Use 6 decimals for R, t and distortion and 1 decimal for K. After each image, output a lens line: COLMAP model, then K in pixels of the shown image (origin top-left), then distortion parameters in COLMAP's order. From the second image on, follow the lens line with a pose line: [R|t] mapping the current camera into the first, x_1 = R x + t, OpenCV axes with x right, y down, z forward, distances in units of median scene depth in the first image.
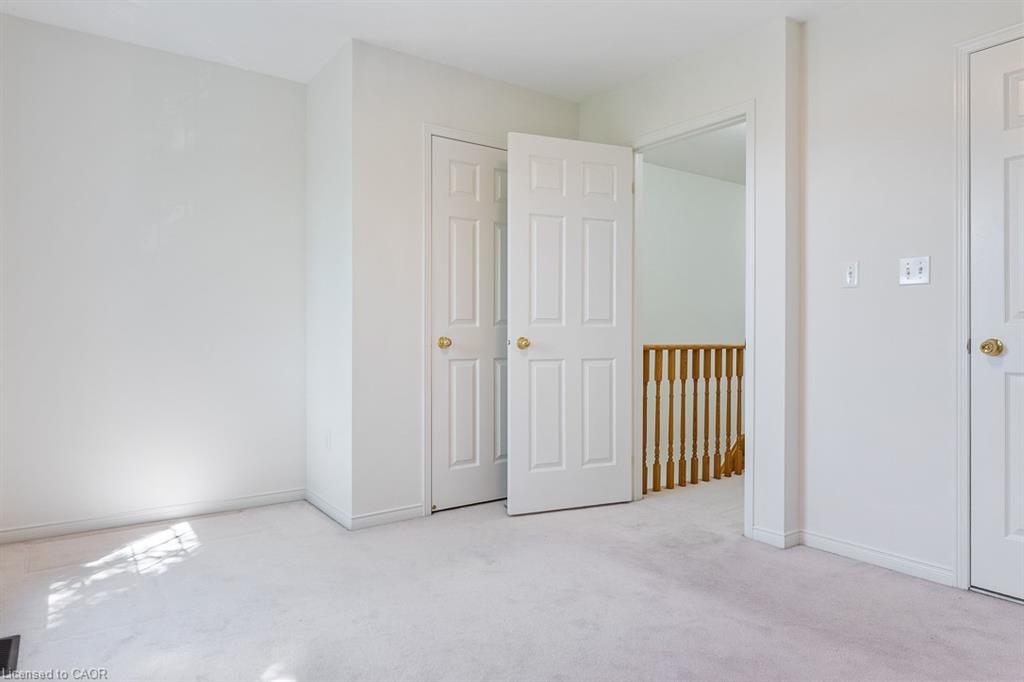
lens RADIAL K [[628.7, 0, 512.0], [0, 628.7, 341.0], [0, 0, 1]] dist [0.001564, -0.002528]
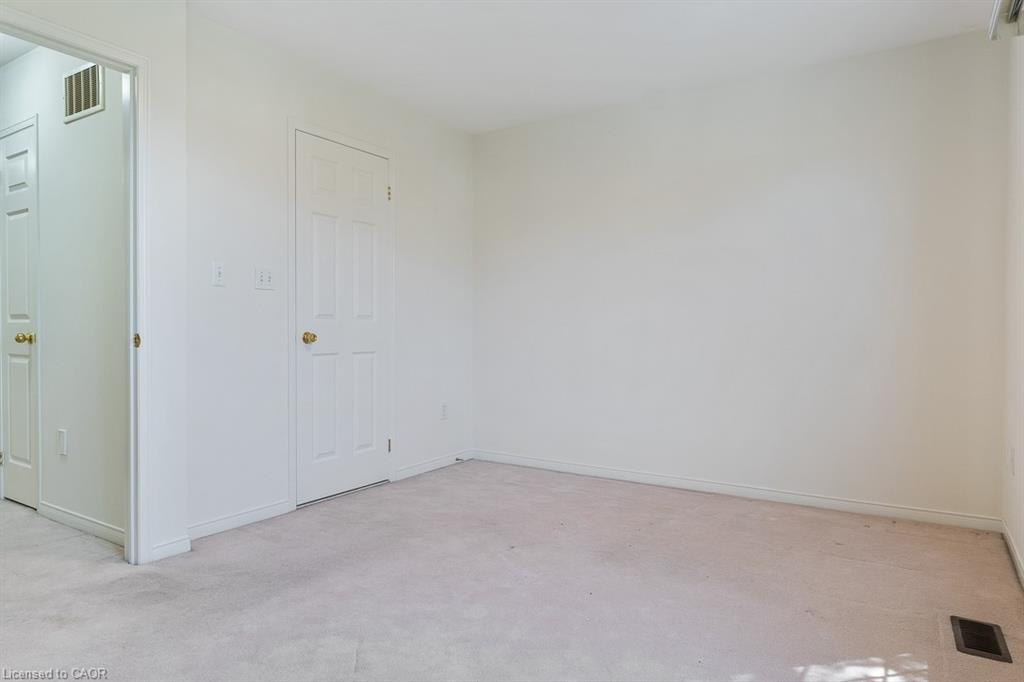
lens RADIAL K [[628.7, 0, 512.0], [0, 628.7, 341.0], [0, 0, 1]] dist [0.001564, -0.002528]
pose [[-0.380964, -0.006449, 0.924568, -0.722504], [0.013114, 0.999837, 0.012378, 0.005062], [-0.924497, 0.016840, -0.380817, 1.021477]]
